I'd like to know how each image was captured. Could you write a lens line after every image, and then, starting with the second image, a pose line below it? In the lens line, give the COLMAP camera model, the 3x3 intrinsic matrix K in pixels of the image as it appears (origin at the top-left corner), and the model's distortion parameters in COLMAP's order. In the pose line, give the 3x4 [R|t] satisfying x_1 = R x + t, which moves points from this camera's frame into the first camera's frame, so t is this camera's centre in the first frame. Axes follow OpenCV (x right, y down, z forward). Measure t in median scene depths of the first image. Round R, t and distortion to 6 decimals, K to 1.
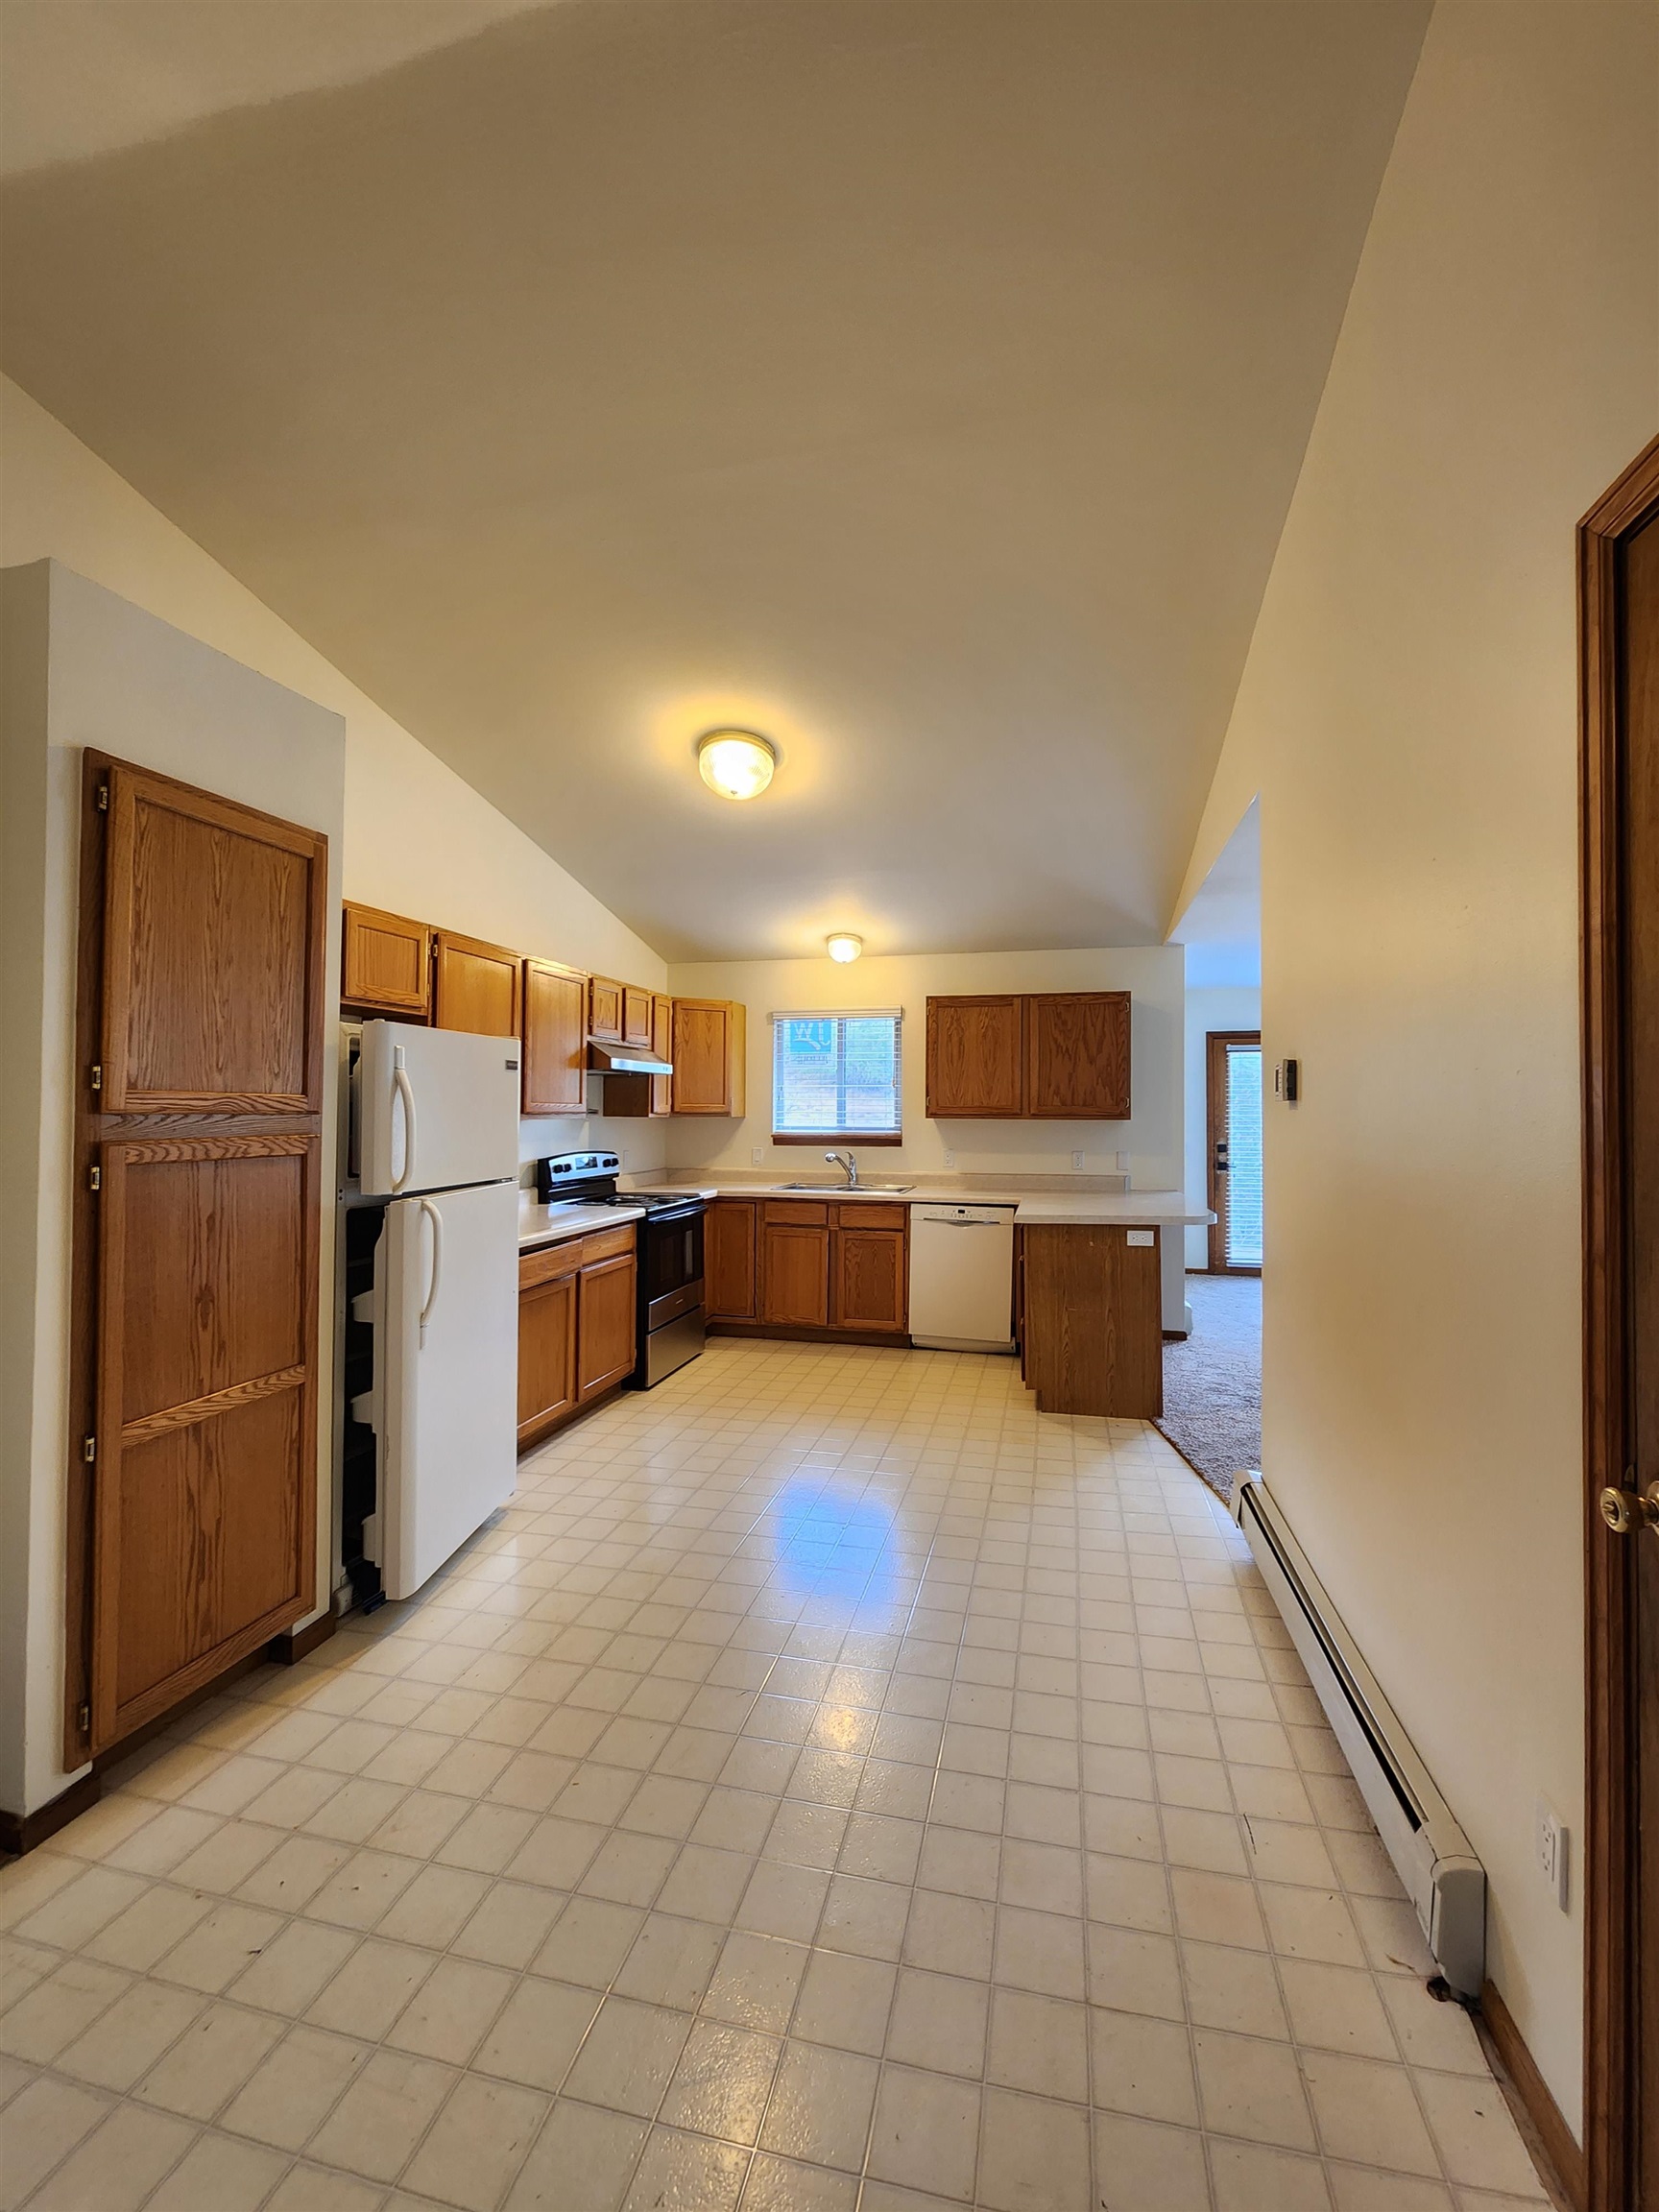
lens RADIAL K [[906.8, 0, 844.0], [0, 906.8, 1099.8], [0, 0, 1]] dist [-0.013211, -0.000037]
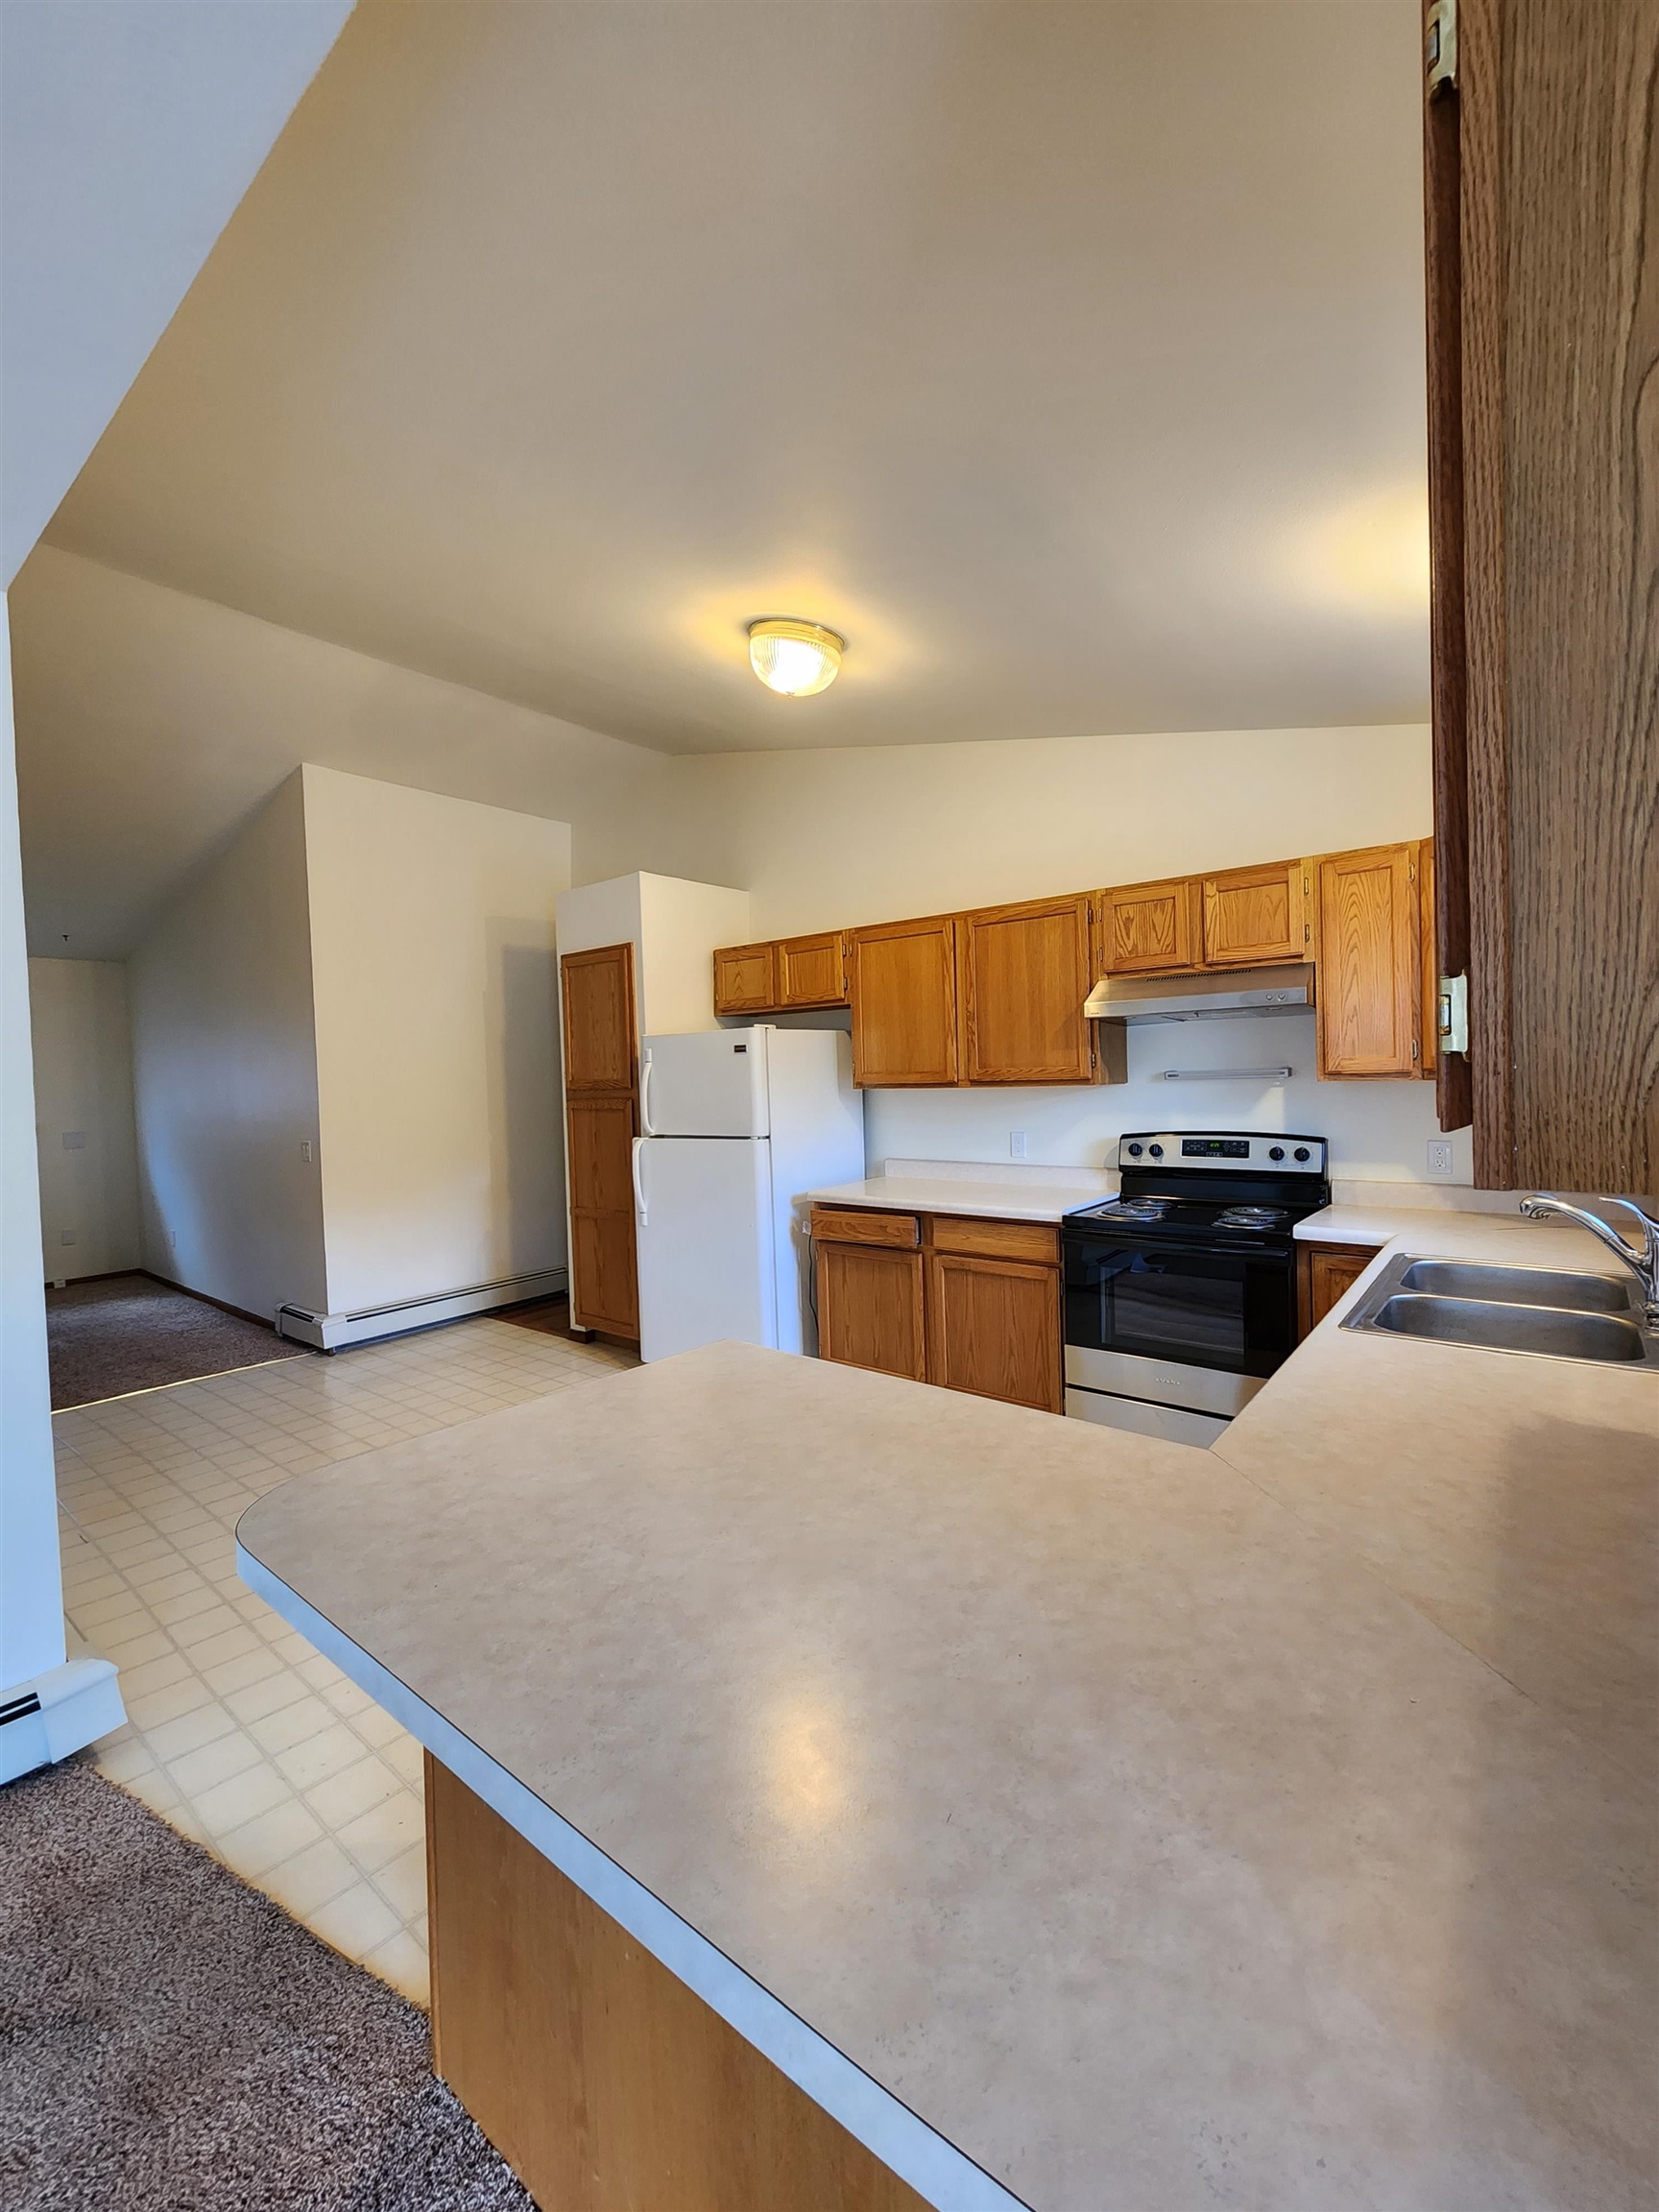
lens RADIAL K [[906.8, 0, 844.0], [0, 906.8, 1099.8], [0, 0, 1]] dist [-0.013211, -0.000037]
pose [[-0.431415, 0.031676, -0.901597, 0.909848], [0.037697, 0.999143, 0.017066, 0.021427], [0.901365, -0.026625, -0.432240, 2.082626]]
